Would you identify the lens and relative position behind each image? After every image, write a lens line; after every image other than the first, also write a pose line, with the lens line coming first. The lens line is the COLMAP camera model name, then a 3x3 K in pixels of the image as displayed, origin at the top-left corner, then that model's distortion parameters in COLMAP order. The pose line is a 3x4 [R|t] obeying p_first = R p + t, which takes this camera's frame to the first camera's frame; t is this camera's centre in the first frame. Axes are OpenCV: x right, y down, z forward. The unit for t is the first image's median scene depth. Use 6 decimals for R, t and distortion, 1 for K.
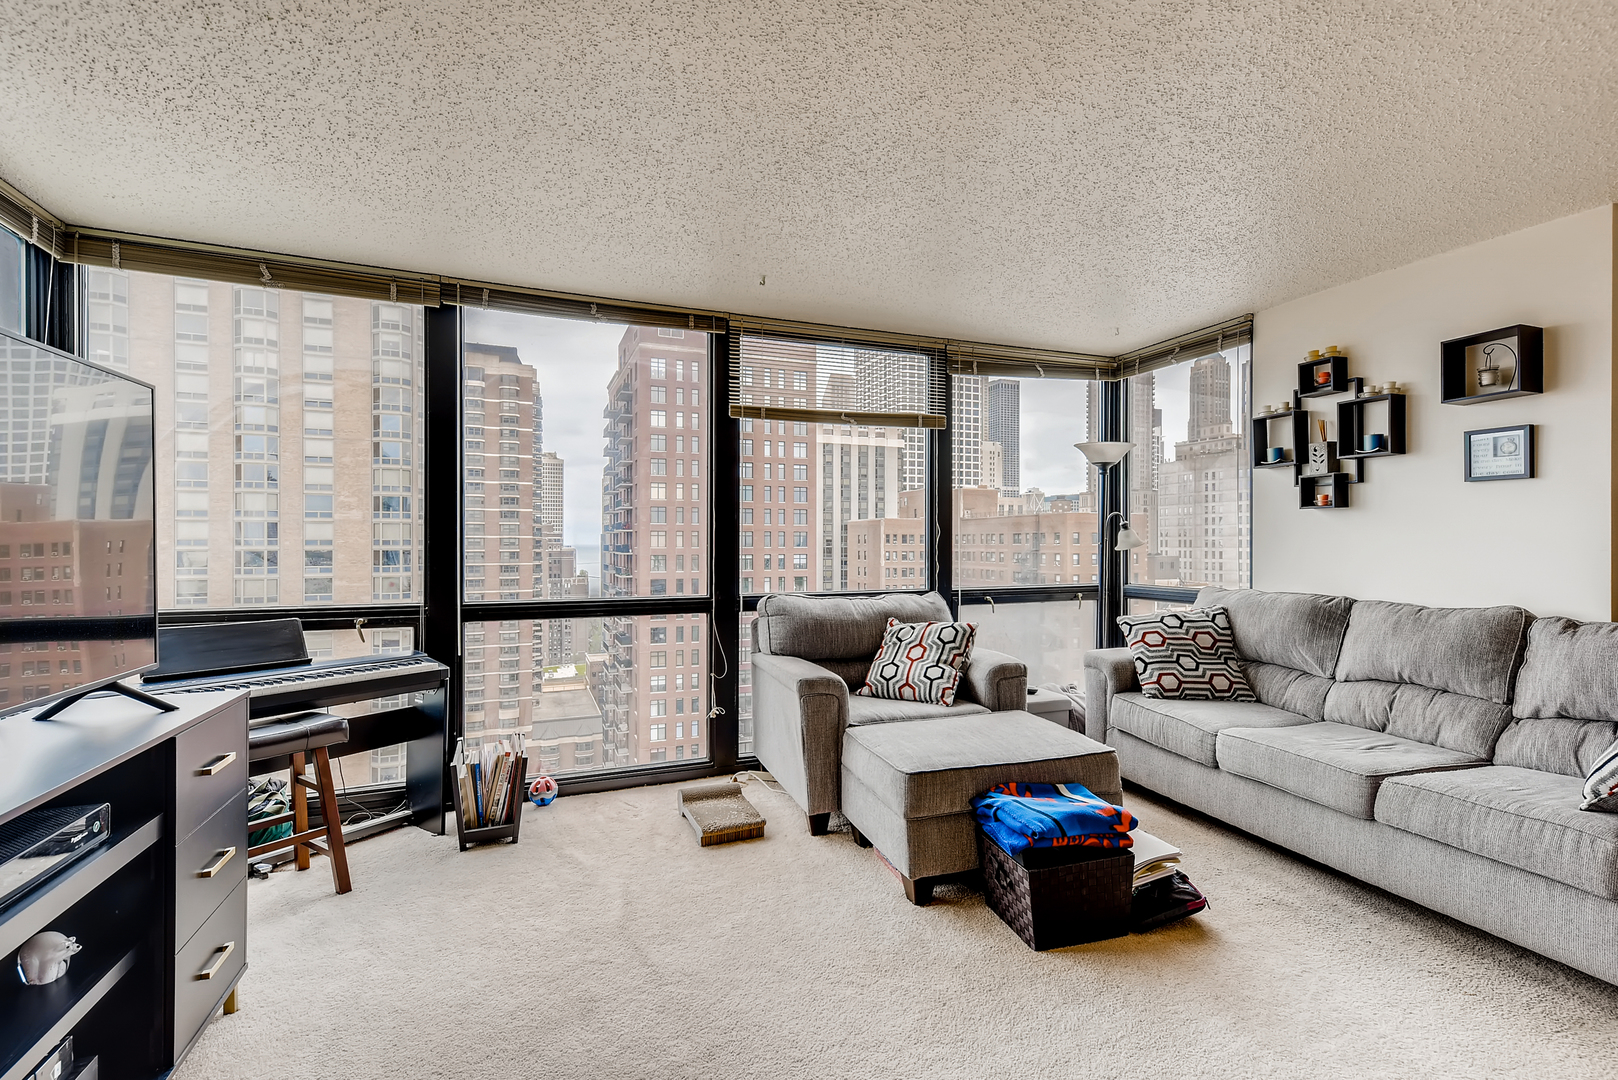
lens RADIAL K [[722.7, 0, 808.9], [0, 722.7, 533.5], [0, 0, 1]] dist [0.022058, 0.000027]
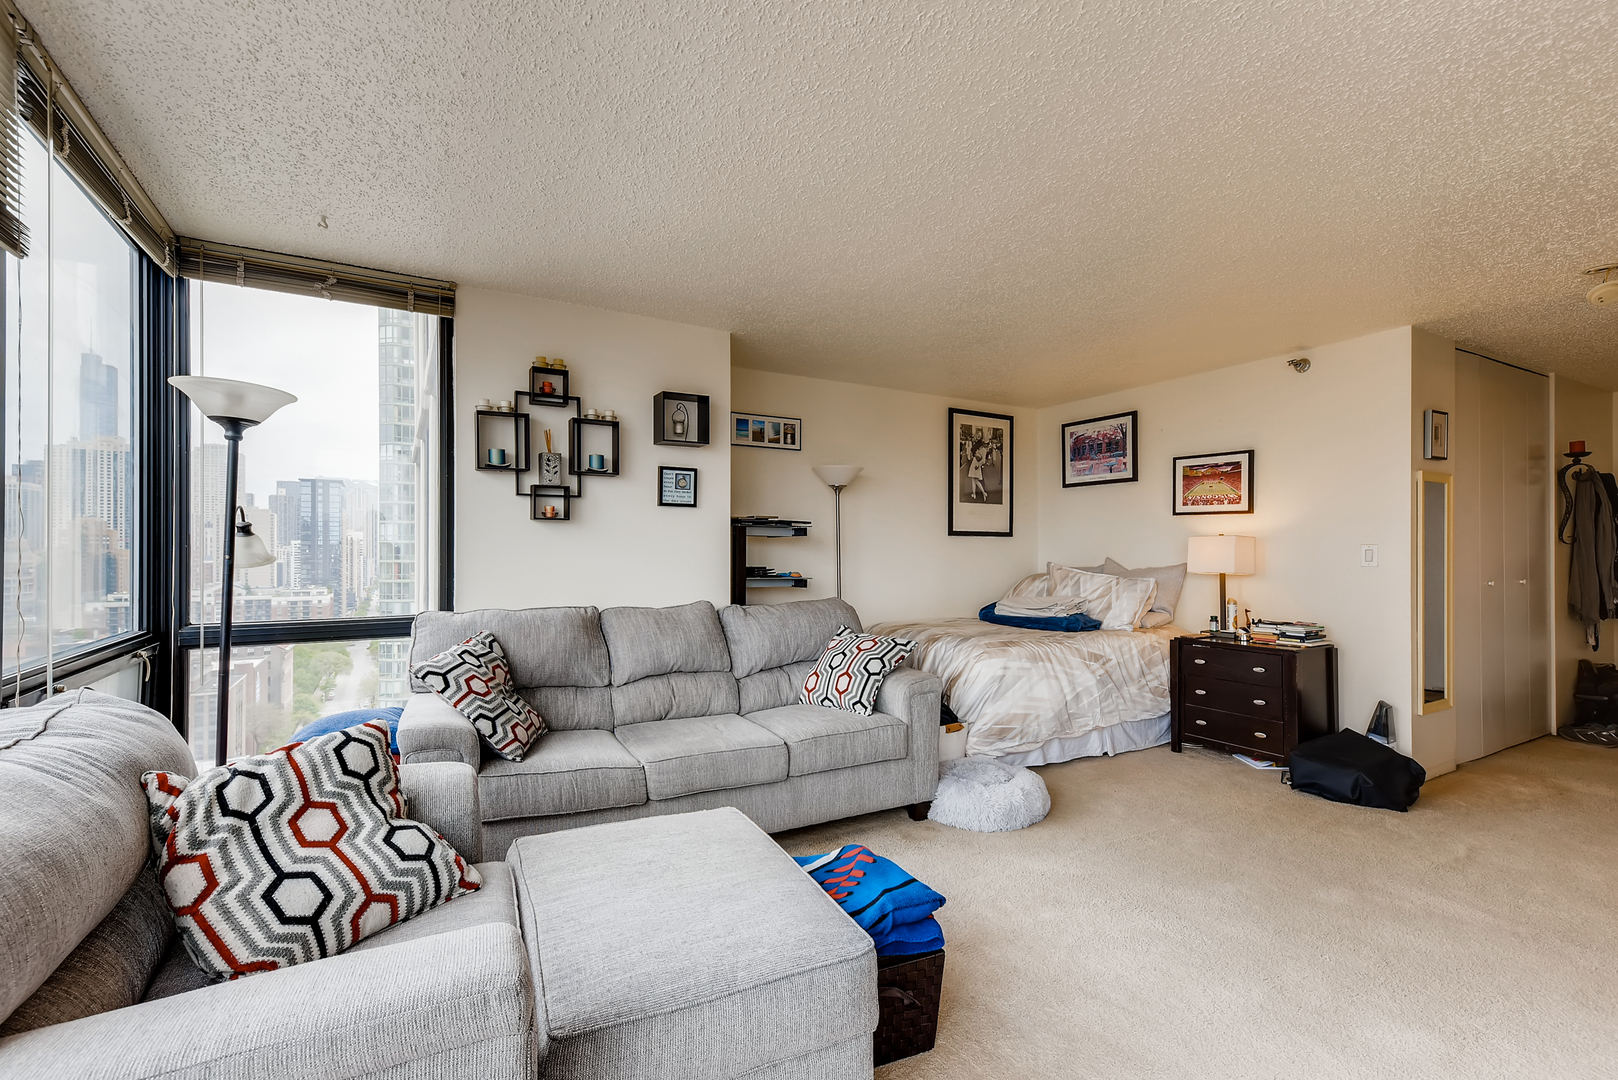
lens RADIAL K [[722.7, 0, 808.4], [0, 722.7, 544.1], [0, 0, 1]] dist [0.022058, 0.000027]
pose [[-0.147868, 0.008184, 0.988973, -0.335931], [-0.009960, 0.999903, -0.009764, 0.004059], [-0.988957, -0.011293, -0.147772, 0.845290]]
